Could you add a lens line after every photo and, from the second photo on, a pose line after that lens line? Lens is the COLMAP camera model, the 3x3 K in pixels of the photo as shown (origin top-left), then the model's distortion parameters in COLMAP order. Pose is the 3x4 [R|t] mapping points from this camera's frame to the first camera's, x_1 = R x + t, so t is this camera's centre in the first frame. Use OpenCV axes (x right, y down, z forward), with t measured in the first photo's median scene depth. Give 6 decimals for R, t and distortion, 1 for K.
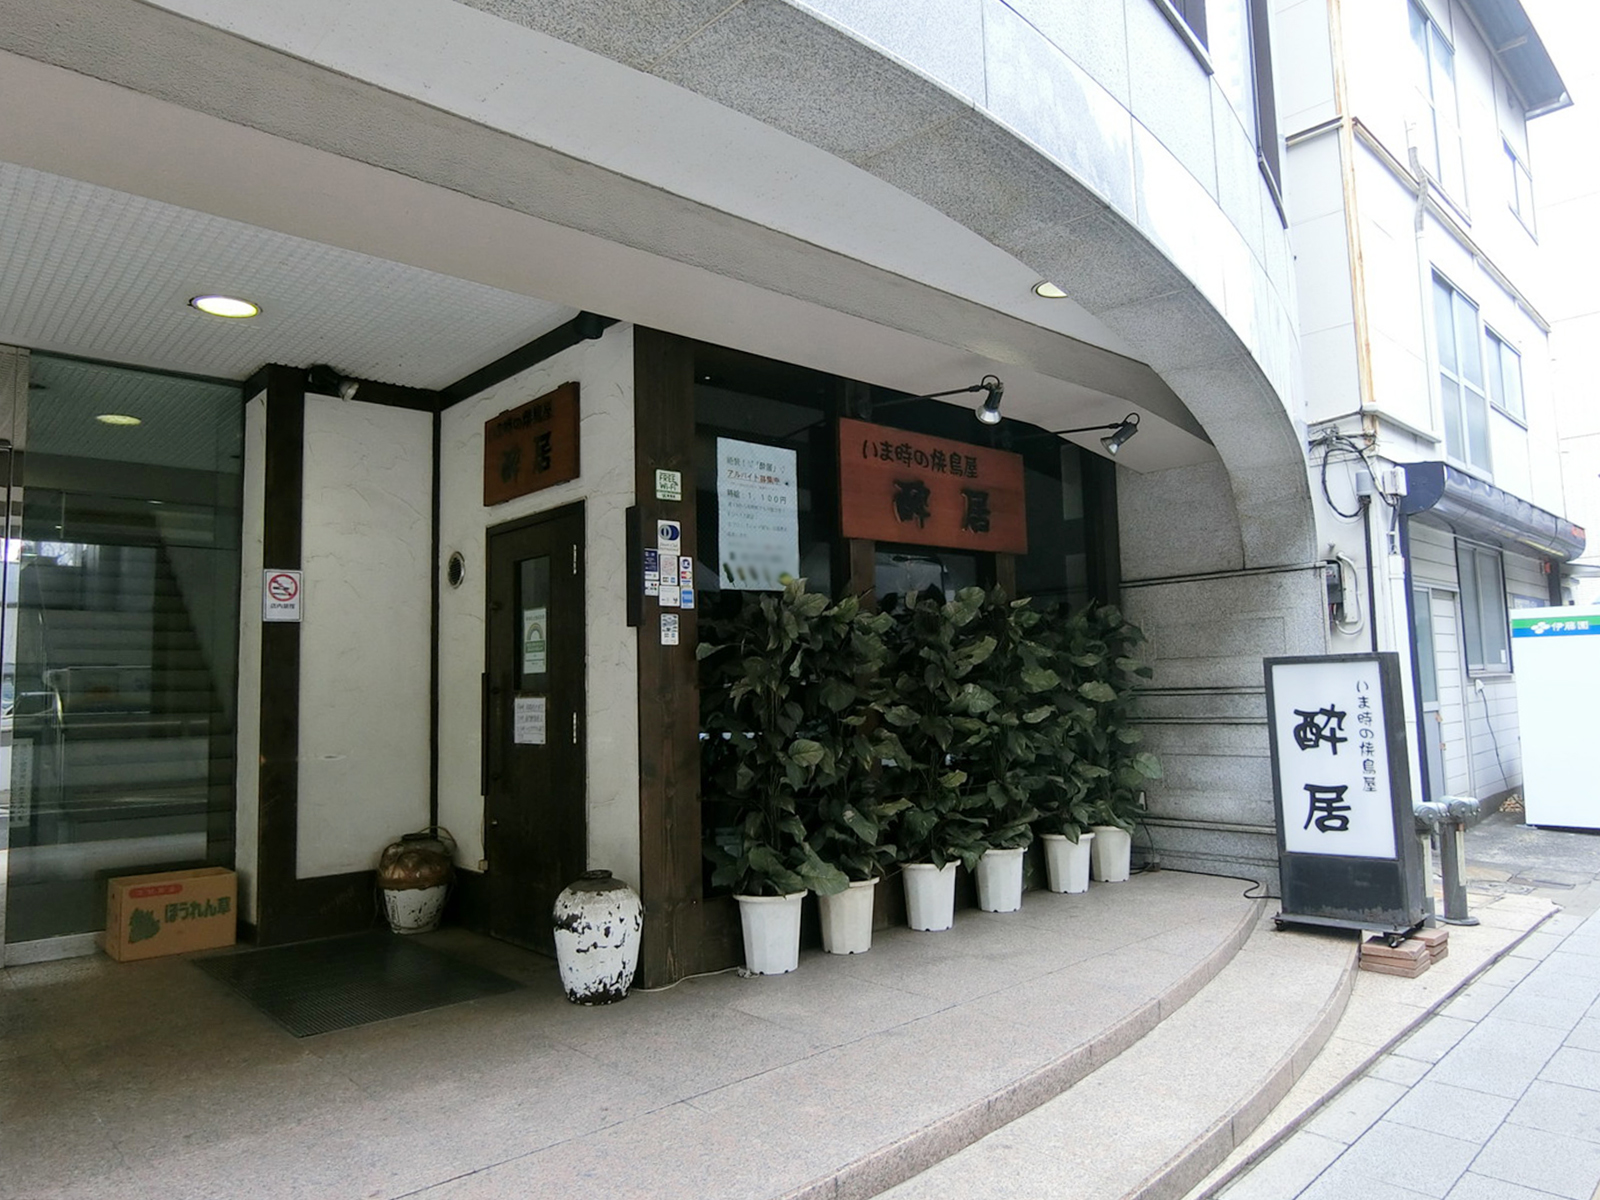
lens RADIAL K [[1014.8, 0, 800.0], [0, 1014.8, 600.0], [0, 0, 1]] dist [-0.009572, -0.002402]
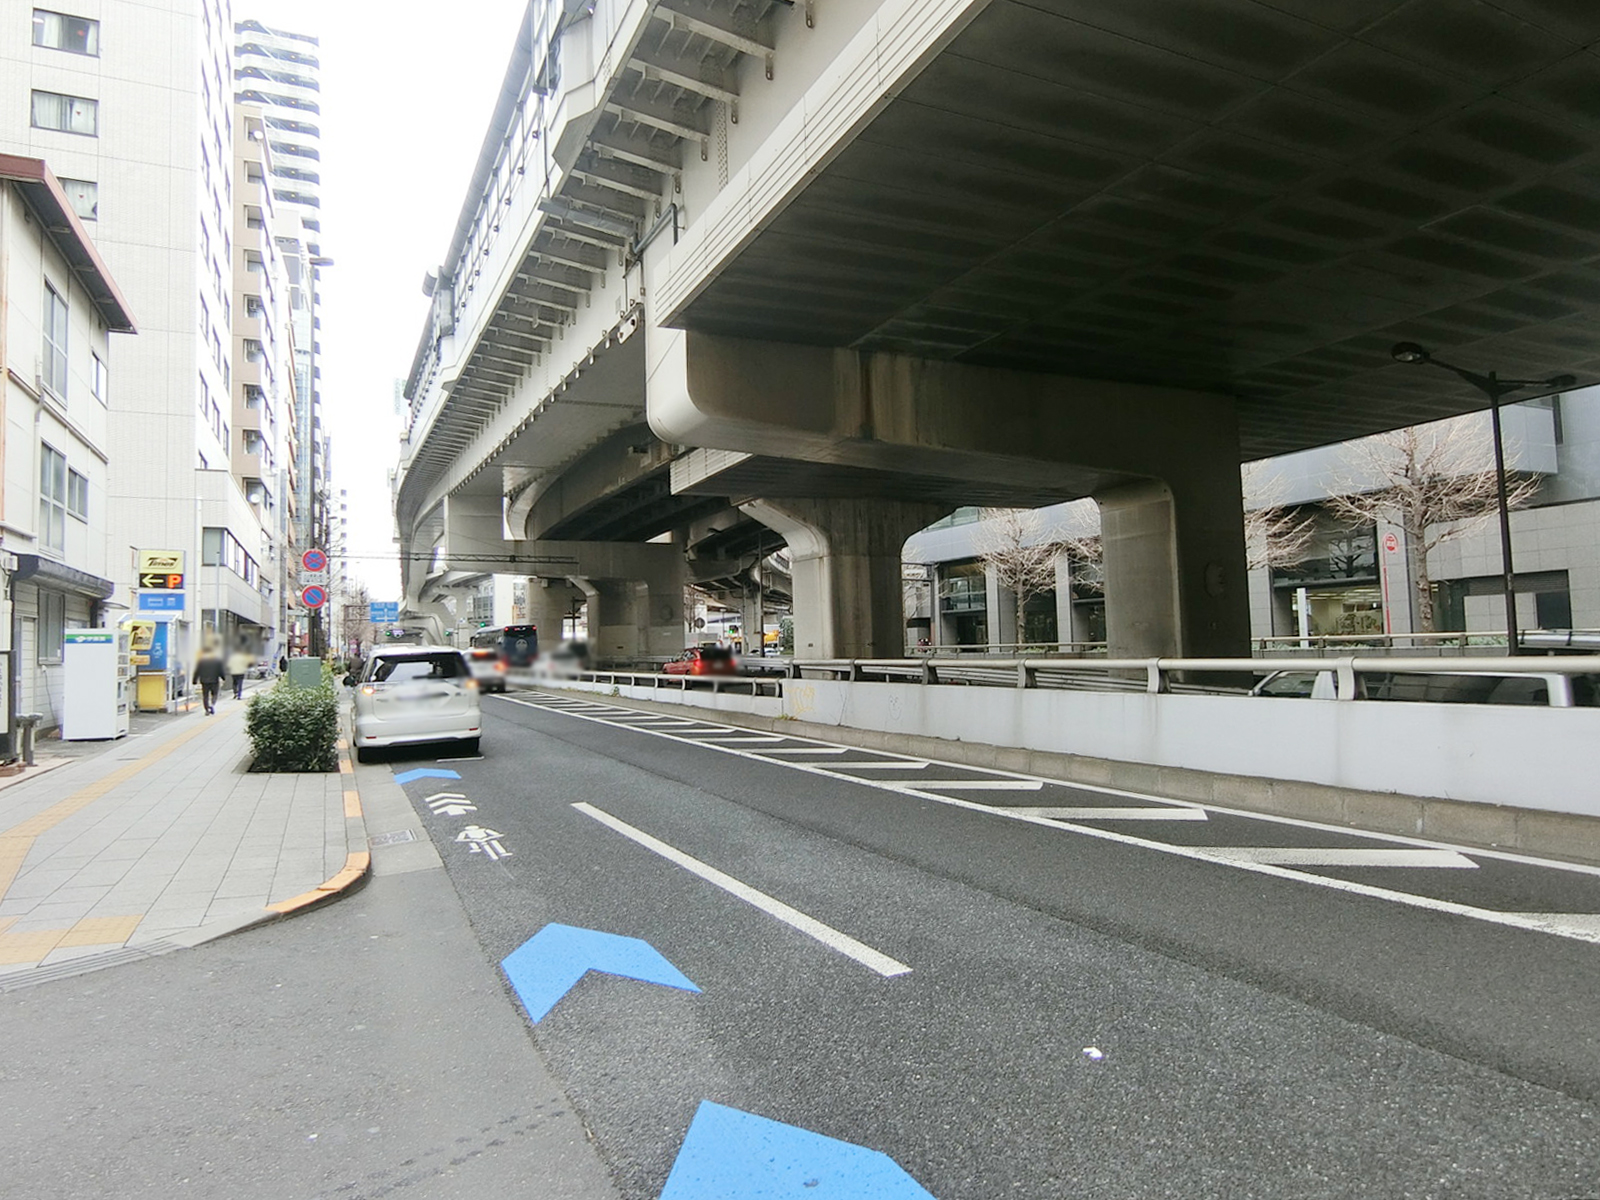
lens RADIAL K [[910.6, 0, 801.5], [0, 910.6, 609.7], [0, 0, 1]] dist [-0.008609, -0.001196]
pose [[0.269479, 0.064734, 0.960828, -0.571984], [-0.071127, 0.996351, -0.047178, -0.045009], [-0.960376, -0.055627, 0.273100, -0.807619]]
